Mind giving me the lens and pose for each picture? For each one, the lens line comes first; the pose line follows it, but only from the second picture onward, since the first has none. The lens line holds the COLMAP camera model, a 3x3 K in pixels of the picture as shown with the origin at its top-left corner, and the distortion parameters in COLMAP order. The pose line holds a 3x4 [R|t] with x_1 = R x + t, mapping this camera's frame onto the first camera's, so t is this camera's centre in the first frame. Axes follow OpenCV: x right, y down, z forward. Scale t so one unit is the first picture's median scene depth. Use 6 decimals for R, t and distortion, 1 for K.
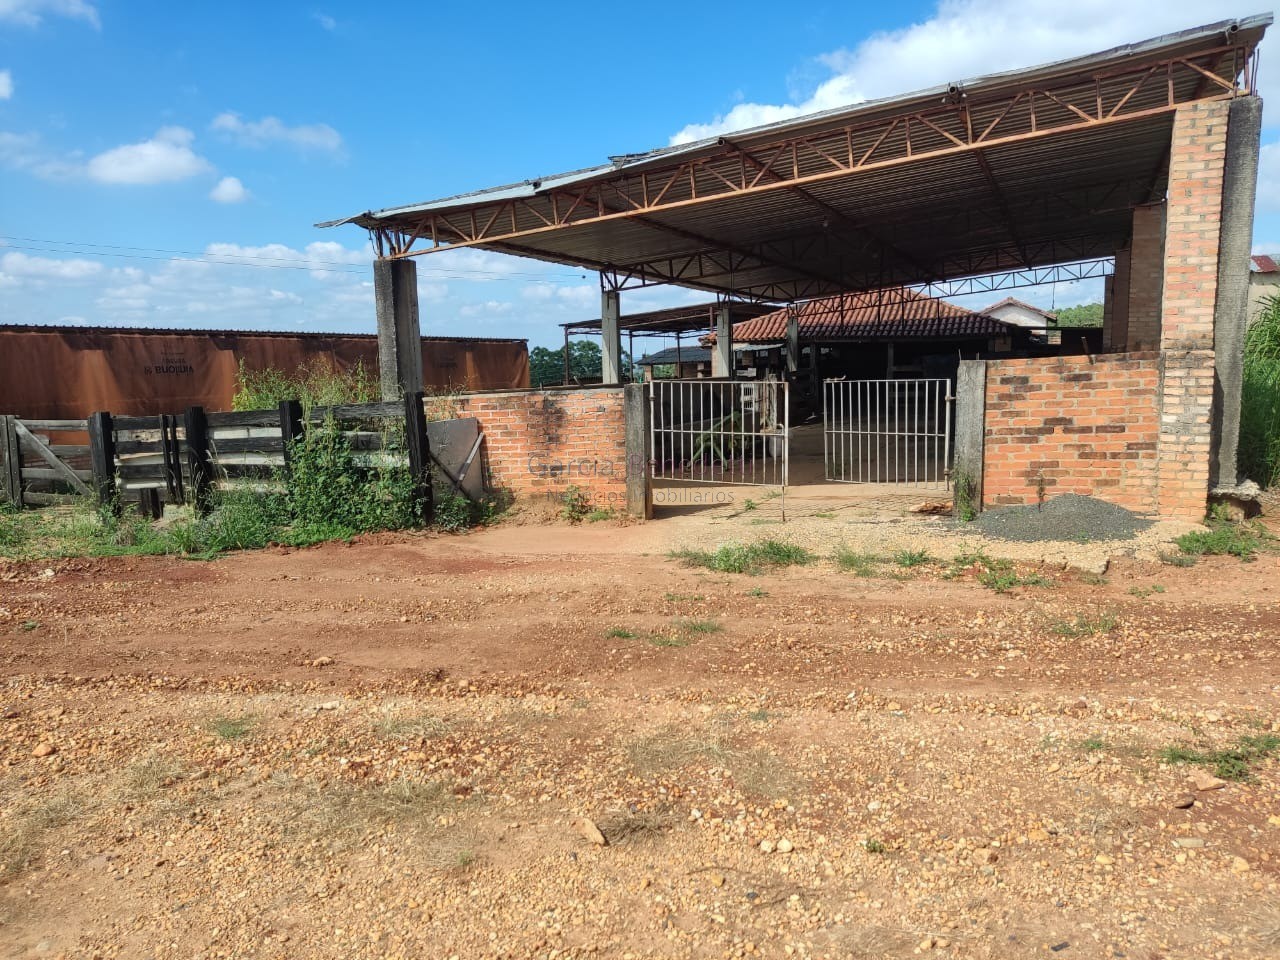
lens RADIAL K [[950.8, 0, 638.5], [0, 950.8, 480.1], [0, 0, 1]] dist [0.070651, -0.100202]
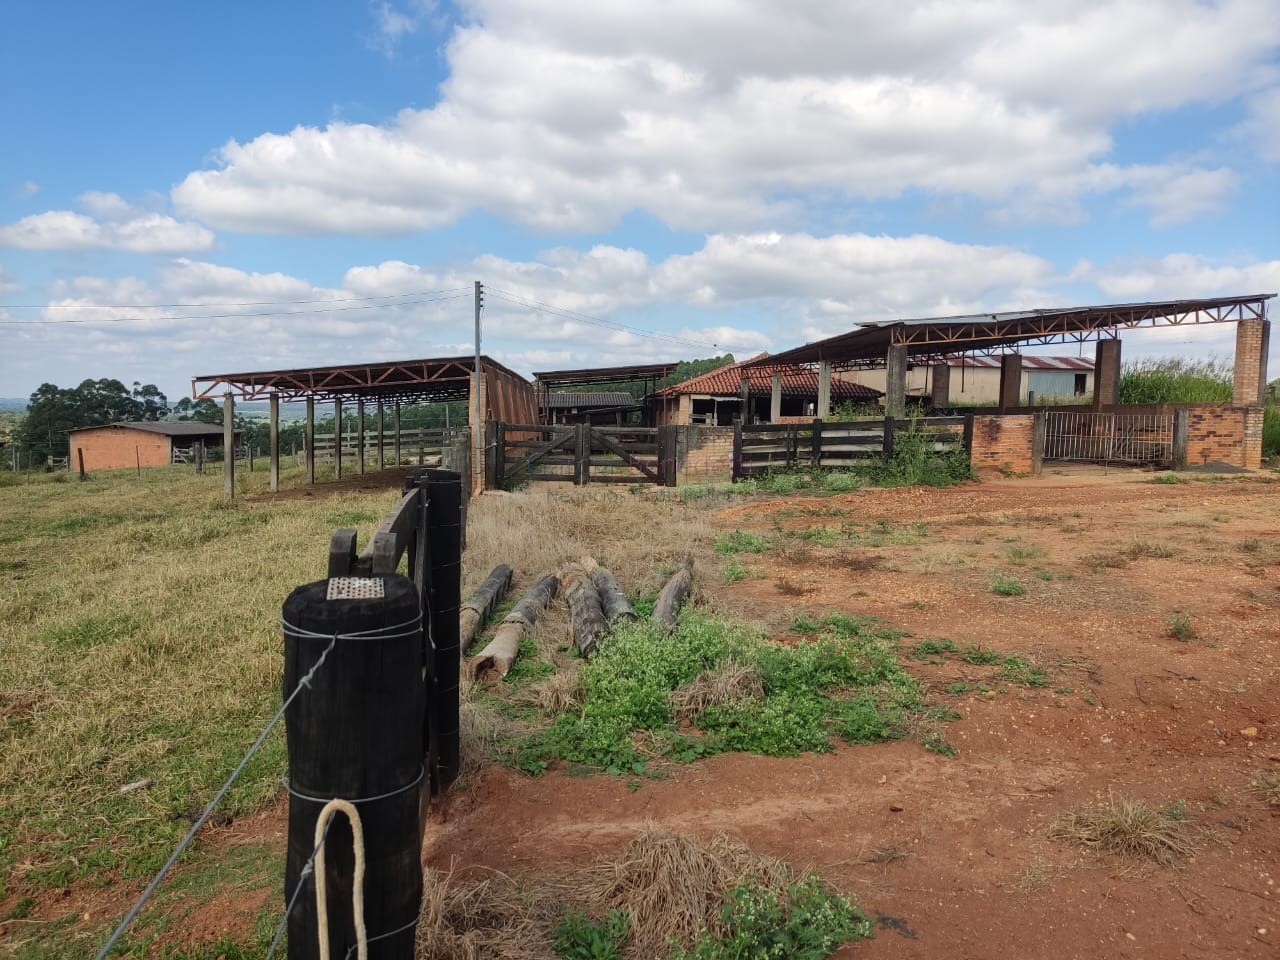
lens RADIAL K [[950.8, 0, 642.0], [0, 950.8, 488.5], [0, 0, 1]] dist [0.070651, -0.100202]
pose [[0.881897, -0.000078, 0.471441, -1.778384], [0.022636, 0.998854, -0.042179, 0.137058], [-0.470898, 0.047869, 0.880888, -0.471017]]
